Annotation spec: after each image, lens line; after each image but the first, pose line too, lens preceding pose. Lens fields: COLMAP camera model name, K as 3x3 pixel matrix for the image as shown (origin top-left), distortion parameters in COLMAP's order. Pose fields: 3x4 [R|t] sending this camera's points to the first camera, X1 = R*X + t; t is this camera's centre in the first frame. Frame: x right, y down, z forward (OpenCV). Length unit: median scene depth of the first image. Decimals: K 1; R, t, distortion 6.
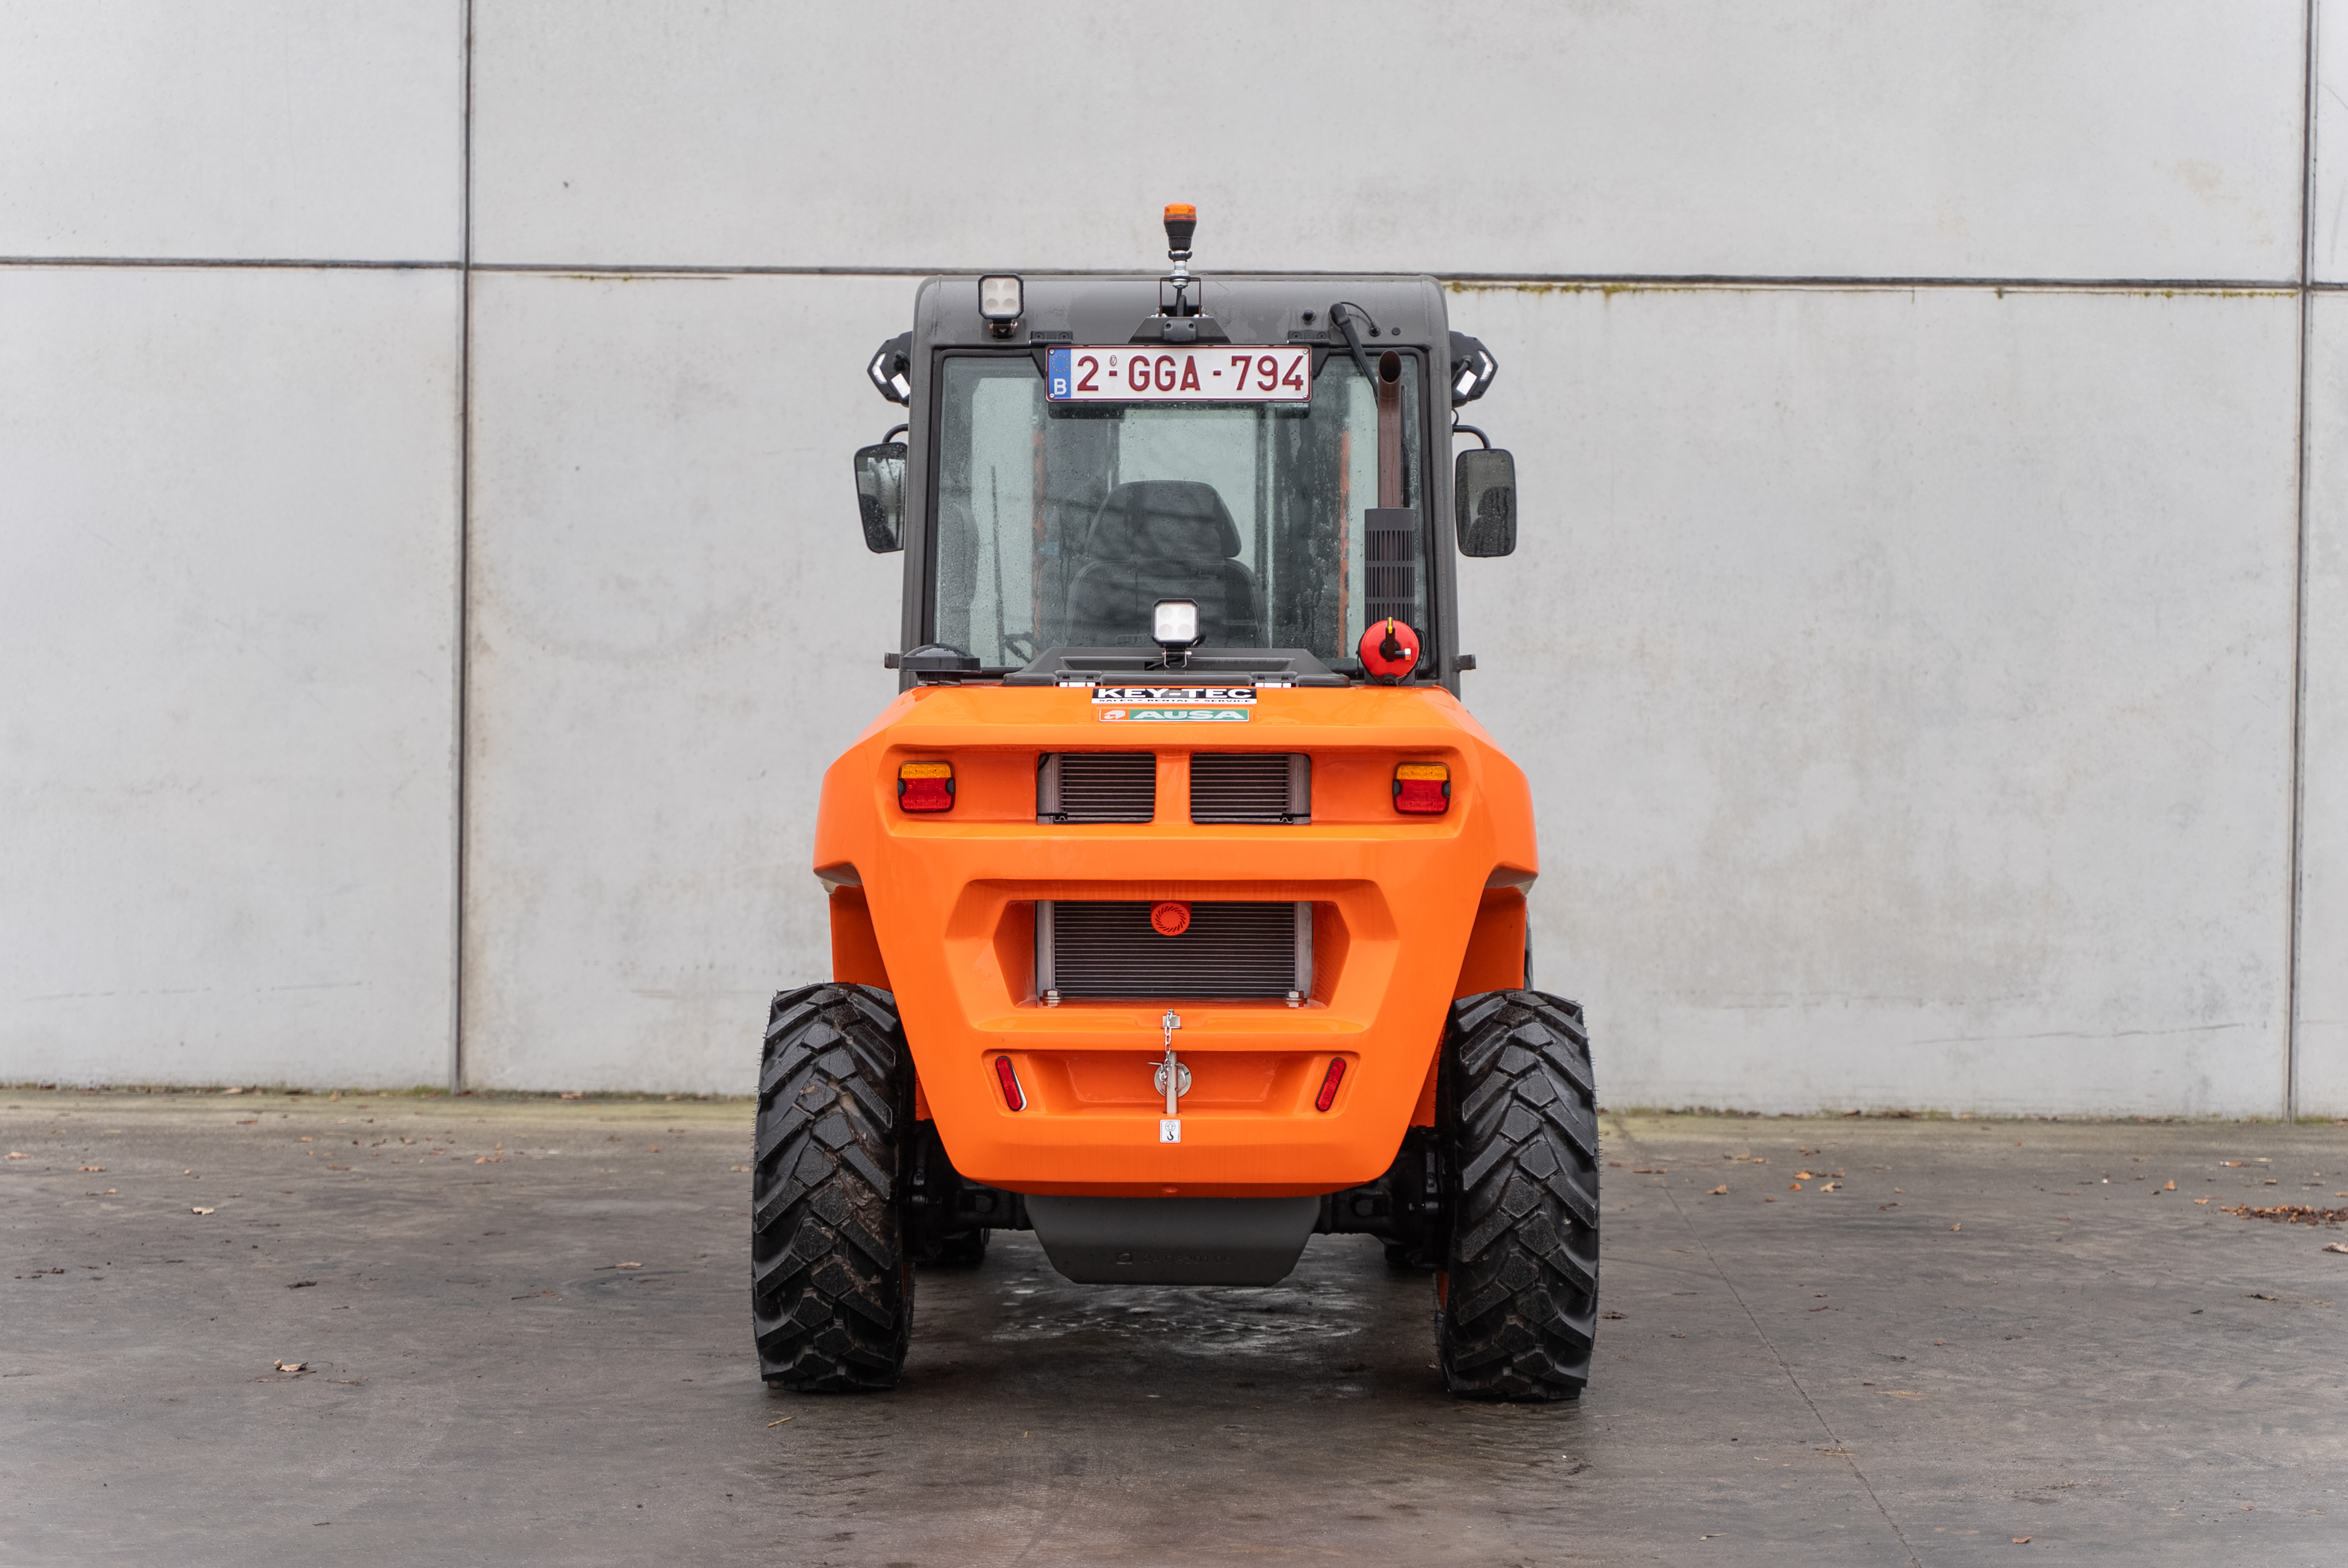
lens RADIAL K [[4700.8, 0, 1173.2], [0, 4700.8, 832.6], [0, 0, 1]] dist [0.010099, 0.005397]
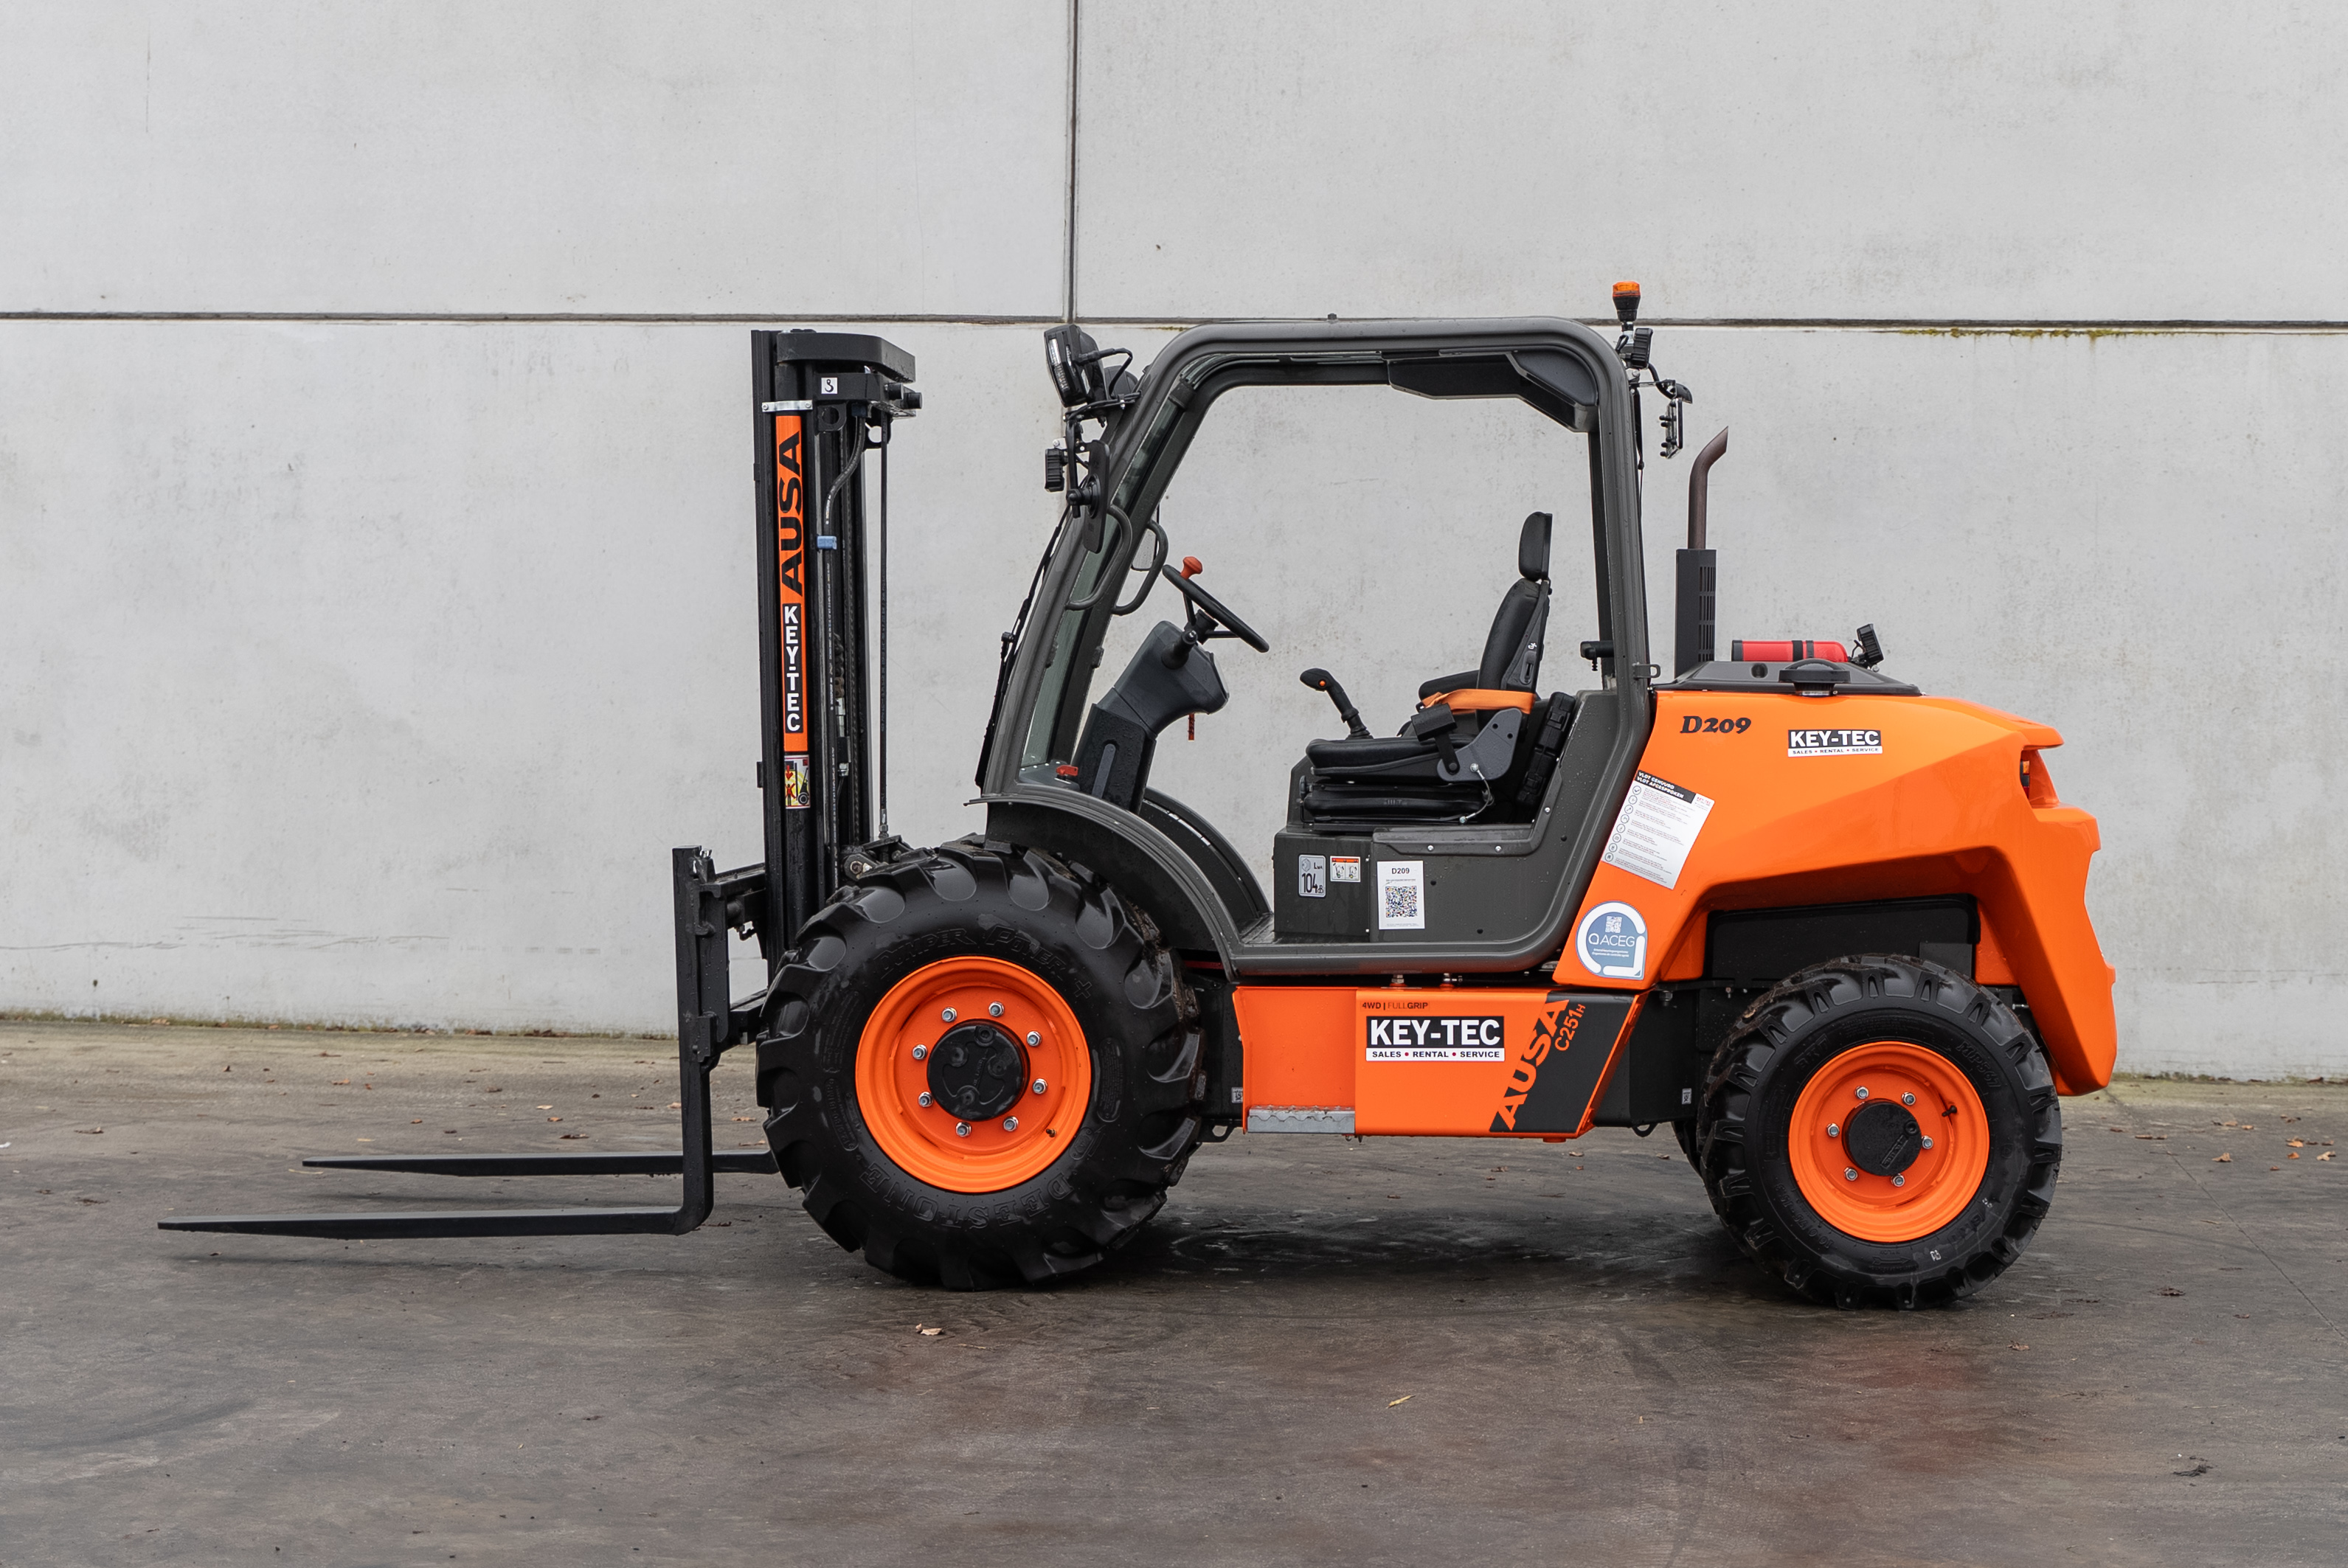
lens RADIAL K [[3388.1, 0, 1211.0], [0, 3388.1, 756.6], [0, 0, 1]] dist [0.008091, -0.057344]
pose [[0.996524, 0.003898, -0.083217, -0.049347], [-0.004697, 0.999945, -0.009404, -0.007619], [0.083176, 0.009762, 0.996487, 0.193792]]
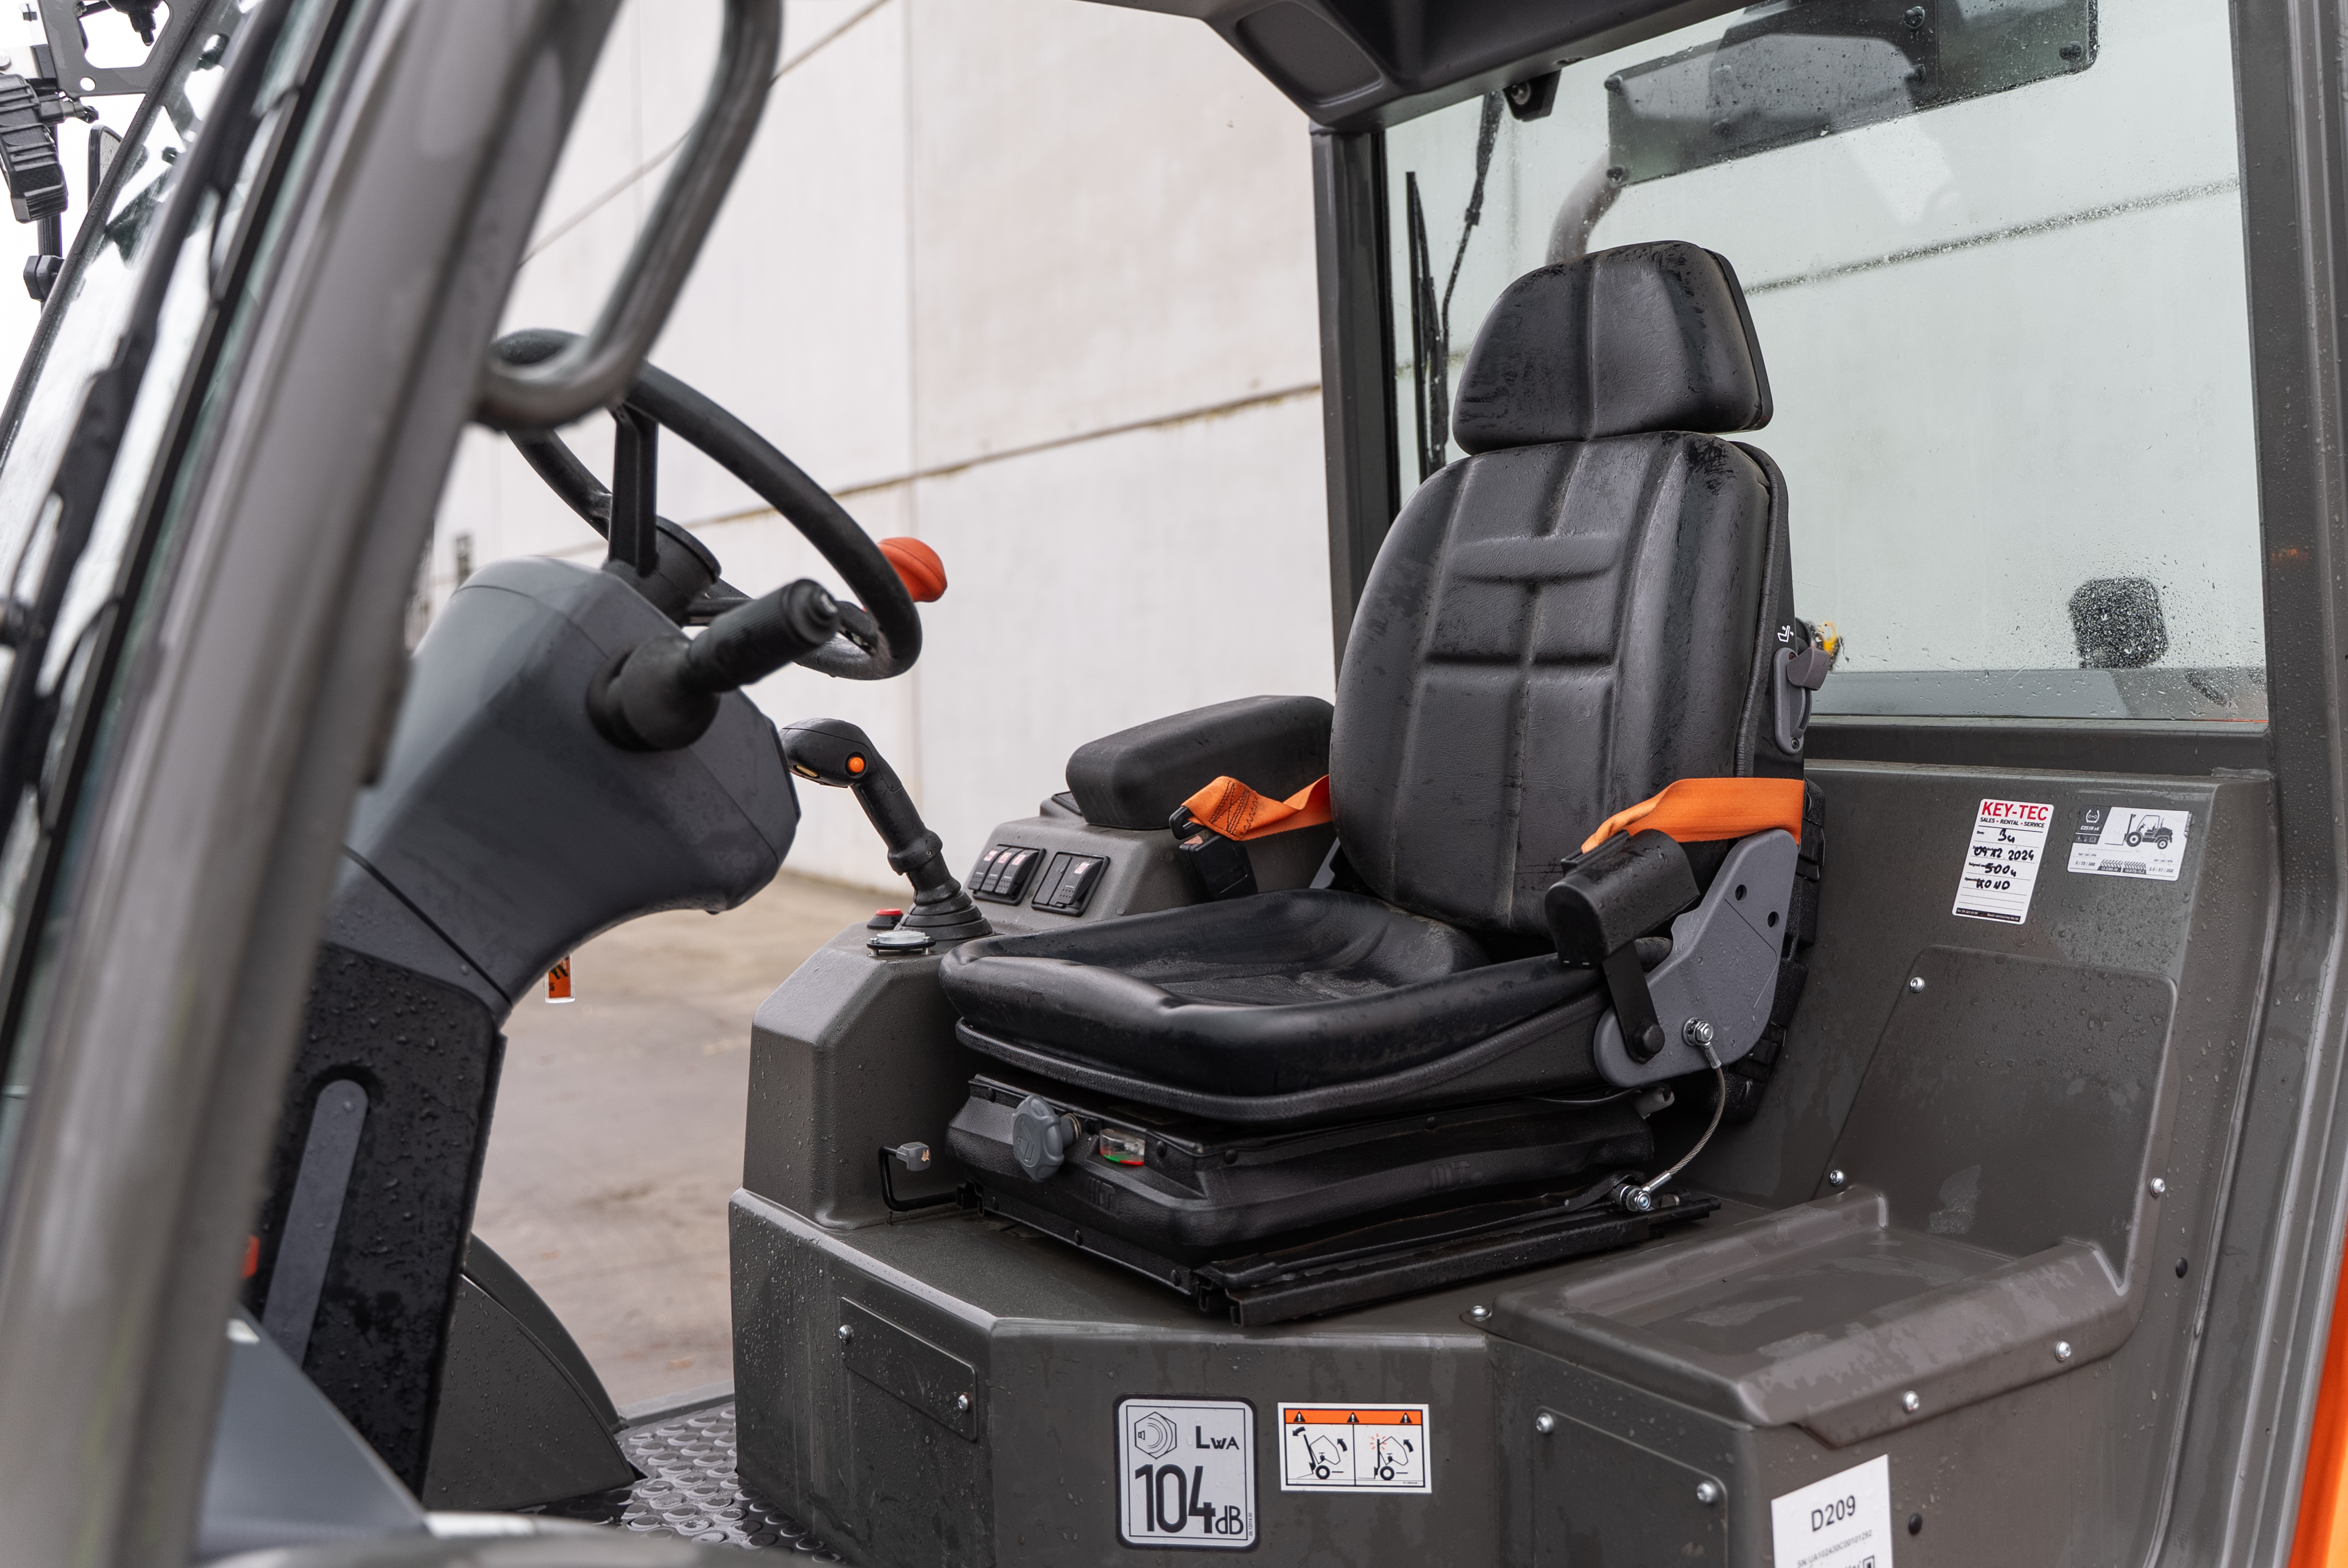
lens RADIAL K [[2100.2, 0, 1174.0], [0, 2100.2, 784.0], [0, 0, 1]] dist [-0.004782, -0.004340]
pose [[0.836780, -0.048675, 0.545371, -0.177963], [0.043696, 0.998800, 0.022100, -0.038143], [-0.545792, 0.005338, 0.837903, 0.953376]]
